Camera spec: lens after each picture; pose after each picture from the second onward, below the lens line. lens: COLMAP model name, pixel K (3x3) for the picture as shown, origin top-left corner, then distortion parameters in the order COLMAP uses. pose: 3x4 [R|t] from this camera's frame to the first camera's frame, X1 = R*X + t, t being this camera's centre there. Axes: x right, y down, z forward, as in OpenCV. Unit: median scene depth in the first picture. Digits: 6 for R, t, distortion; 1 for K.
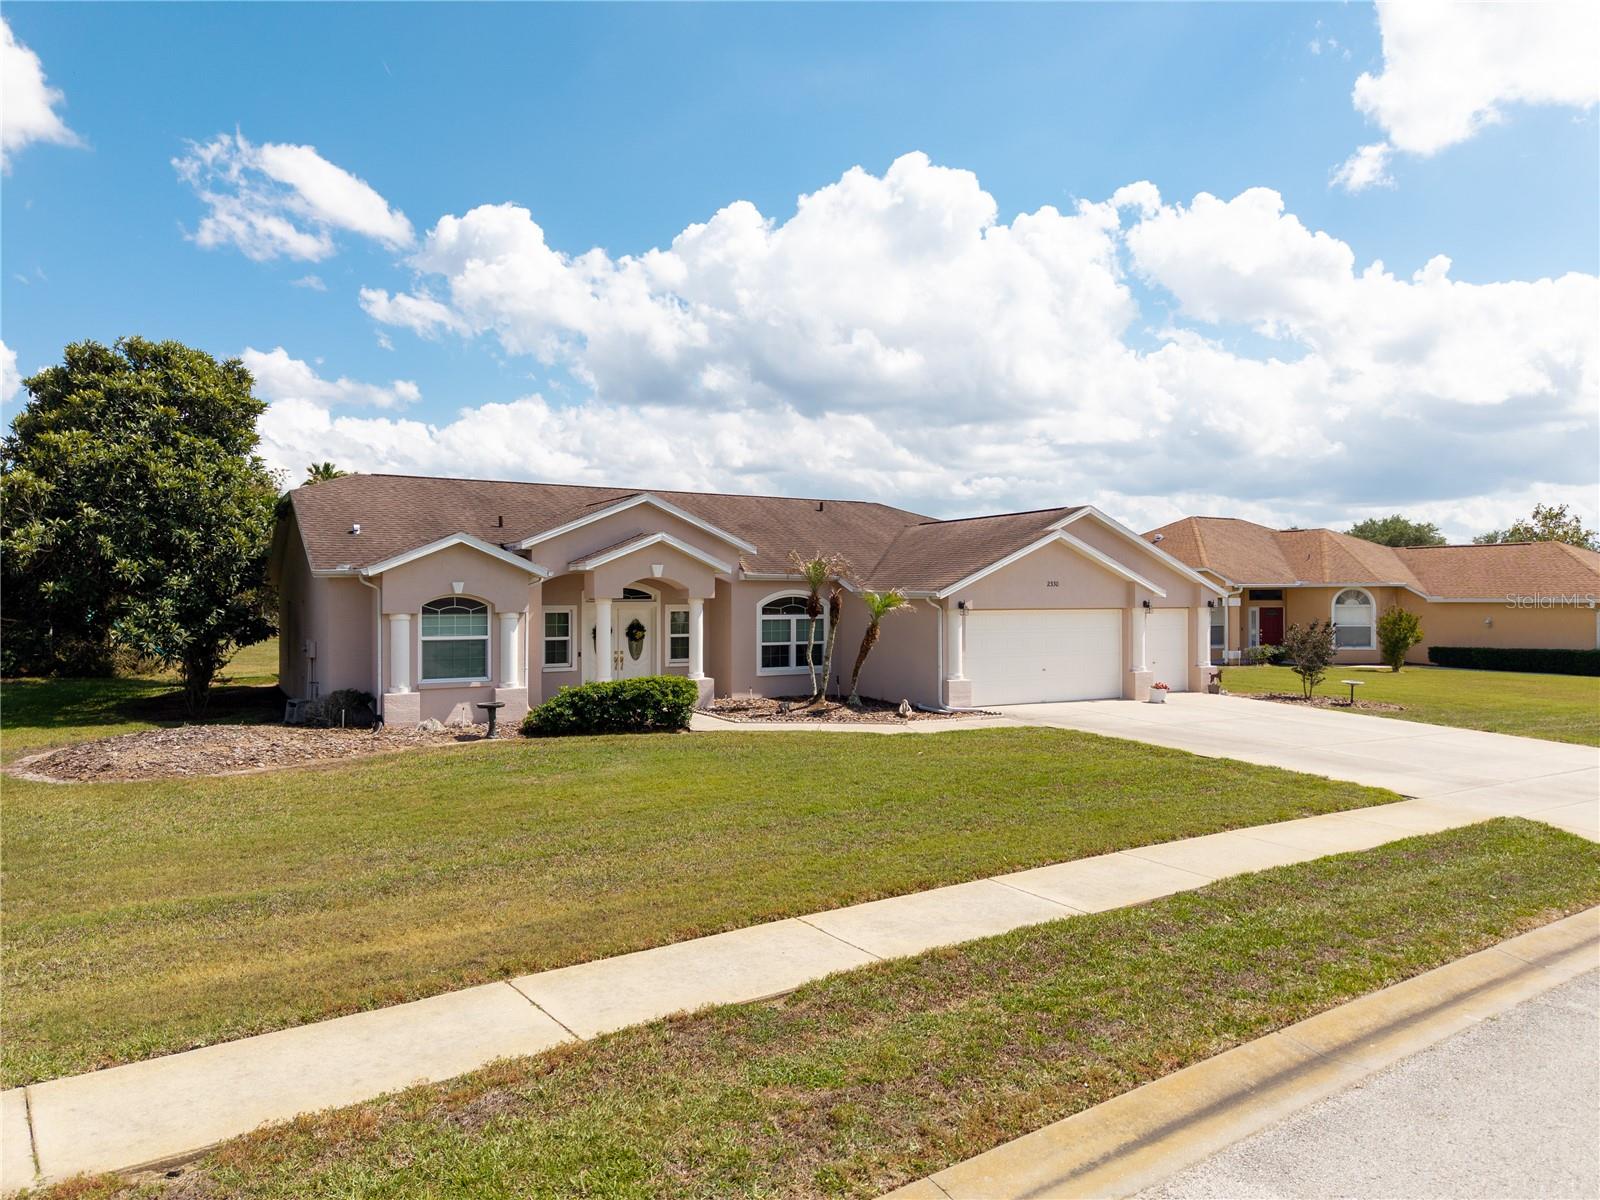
lens RADIAL K [[1076.8, 0, 800.0], [0, 1076.8, 600.0], [0, 0, 1]] dist [0.008068, -0.005636]
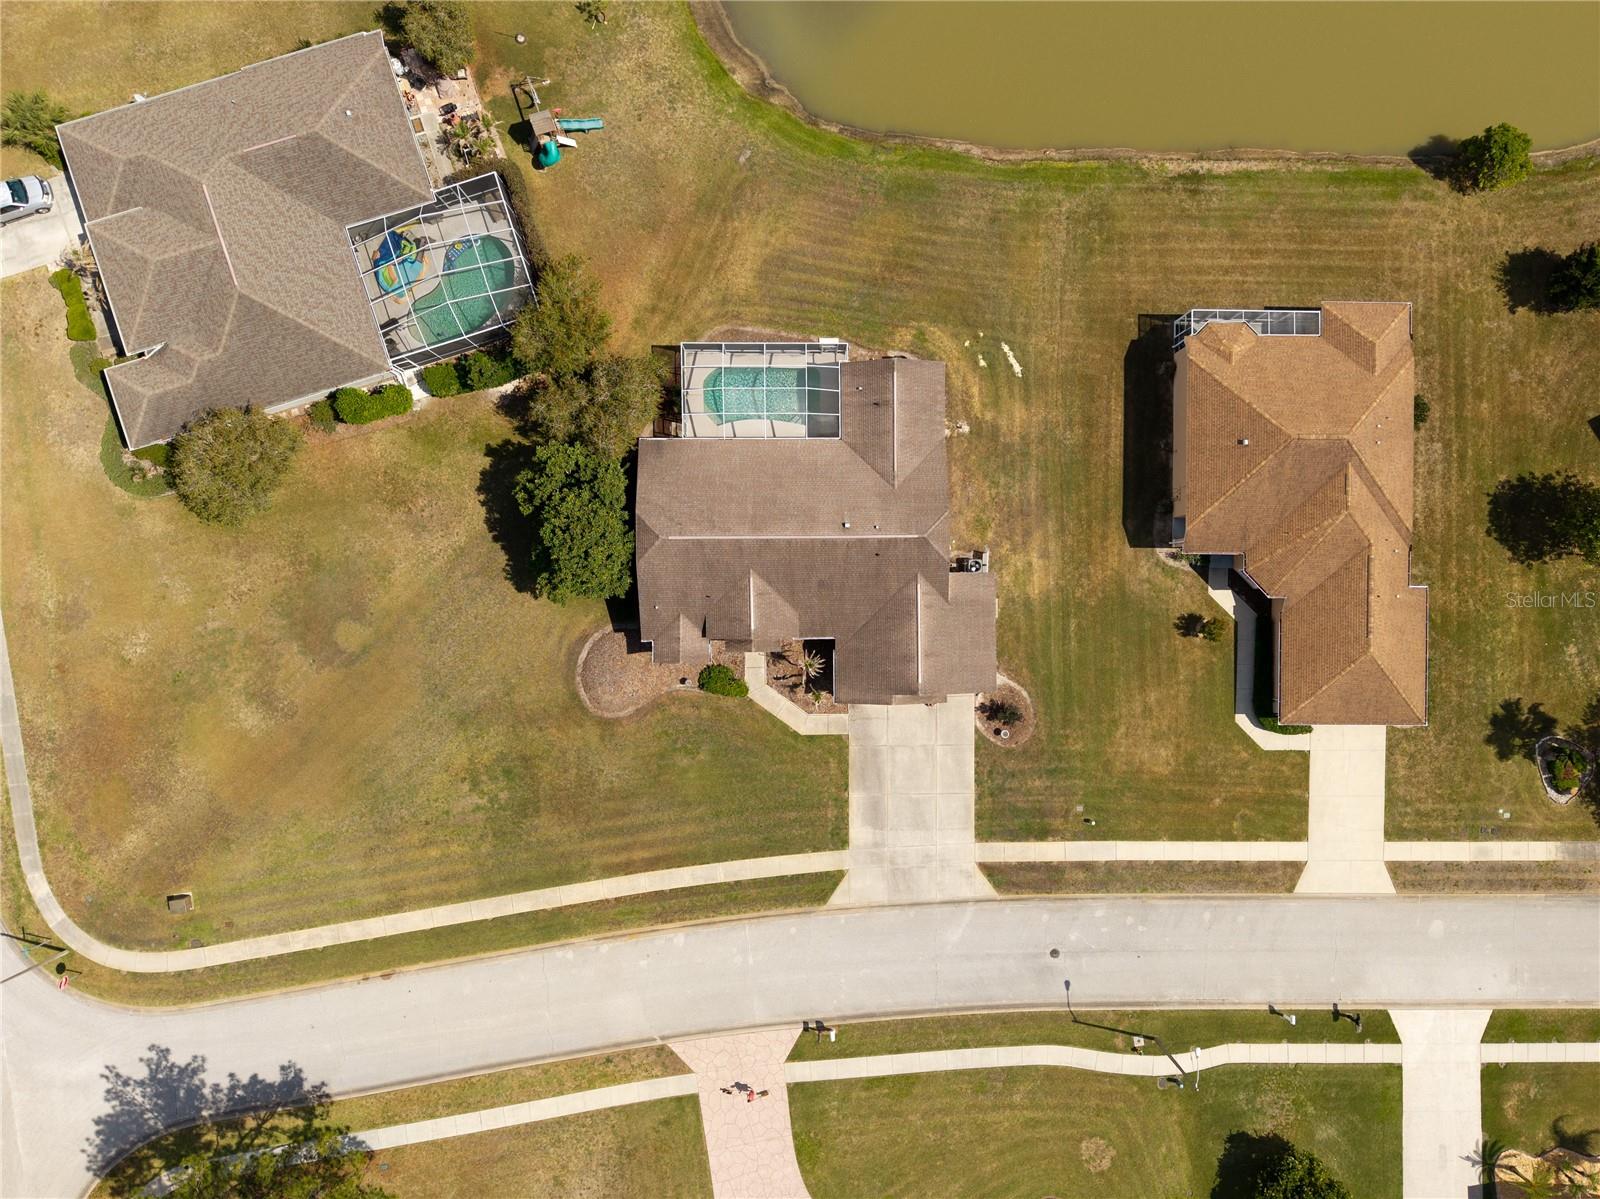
lens RADIAL K [[1142.9, 0, 818.4], [0, 1142.9, 575.6], [0, 0, 1]] dist [0.042121, -0.046790]
pose [[0.866612, 0.497953, 0.032020, -0.180896], [-0.029054, -0.013707, 0.999484, -3.088707], [0.498135, -0.867095, 0.002589, 1.280761]]
